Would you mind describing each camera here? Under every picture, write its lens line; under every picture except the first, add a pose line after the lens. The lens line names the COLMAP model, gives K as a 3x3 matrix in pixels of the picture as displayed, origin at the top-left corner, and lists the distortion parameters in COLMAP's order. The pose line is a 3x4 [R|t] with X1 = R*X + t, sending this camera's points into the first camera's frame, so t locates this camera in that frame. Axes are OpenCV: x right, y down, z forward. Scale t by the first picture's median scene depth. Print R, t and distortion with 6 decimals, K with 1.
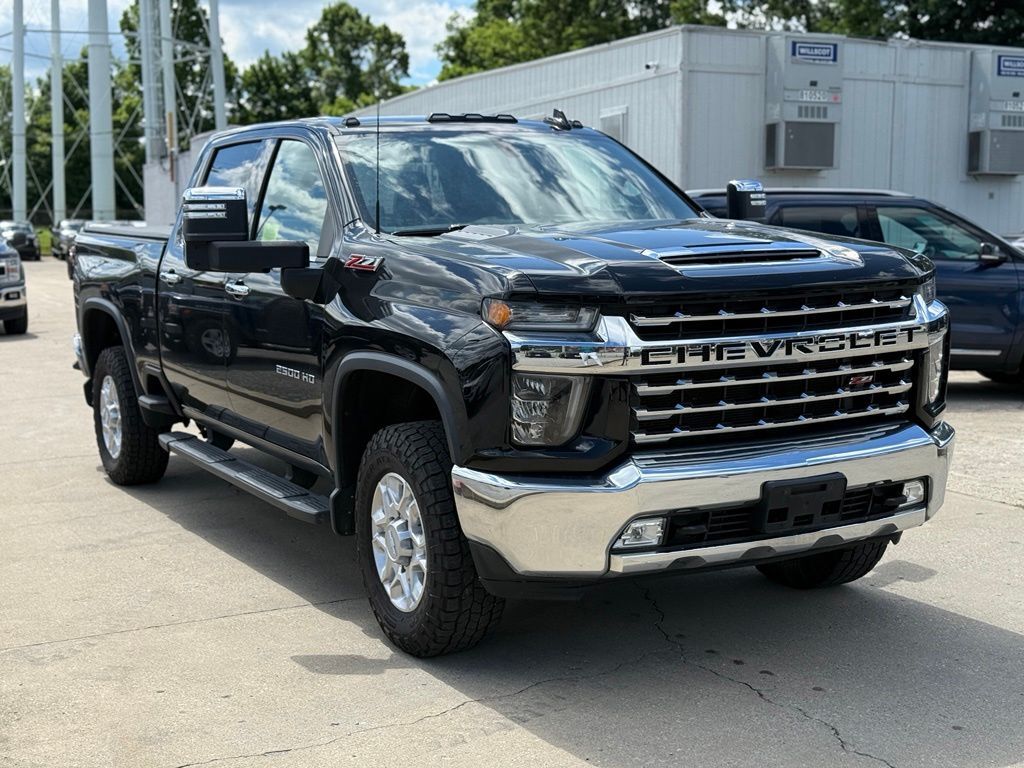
lens RADIAL K [[1436.8, 0, 512.0], [0, 1436.8, 384.0], [0, 0, 1]] dist [0.112000, -0.088087]
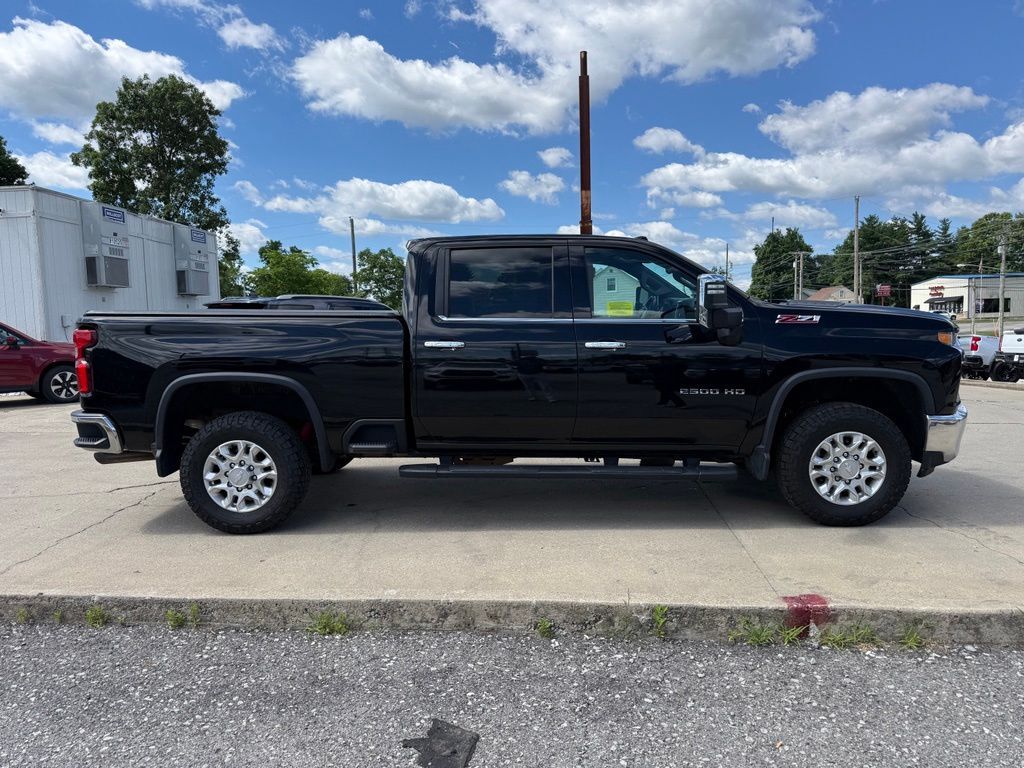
lens RADIAL K [[728.4, 0, 512.0], [0, 728.4, 384.0], [0, 0, 1]] dist [0.038915, -0.002228]
pose [[0.513096, -0.084081, 0.854203, -1.118340], [0.112564, 0.993187, 0.030148, -0.075352], [-0.850918, 0.080684, 0.519065, 0.884725]]
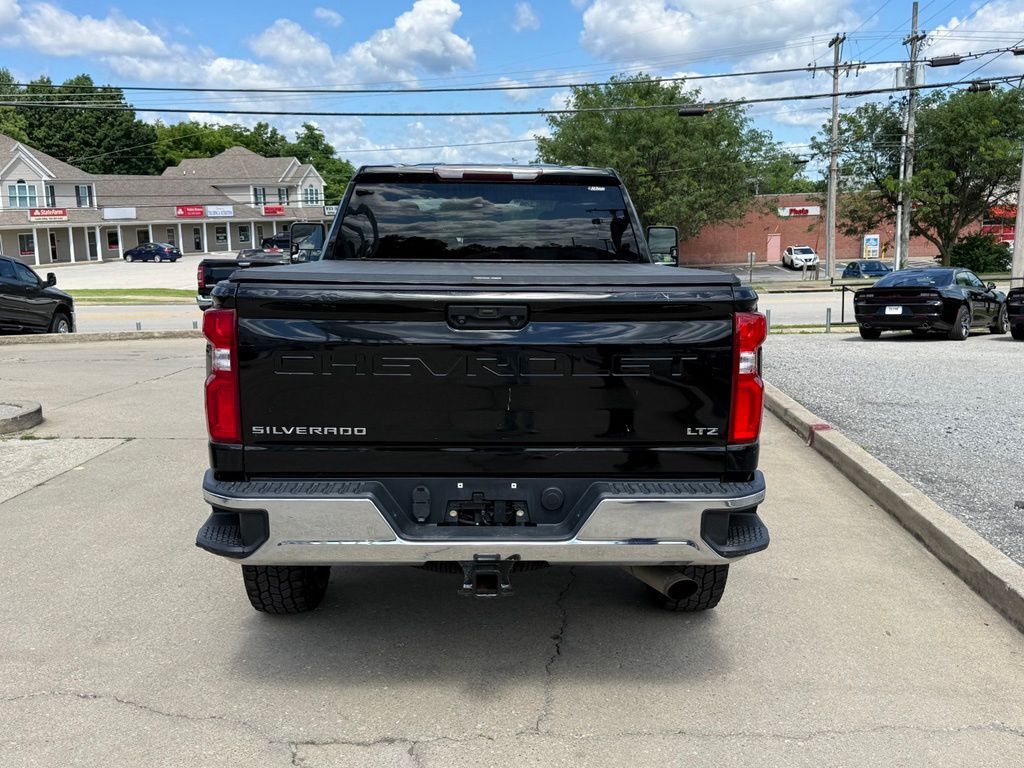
lens RADIAL K [[1028.0, 0, 512.0], [0, 1028.0, 384.0], [0, 0, 1]] dist [0.105145, -0.200600]
pose [[-0.888128, -0.064313, 0.455073, -0.733500], [0.057592, 0.966782, 0.249028, -0.301972], [-0.455973, 0.247378, -0.854923, 2.506331]]
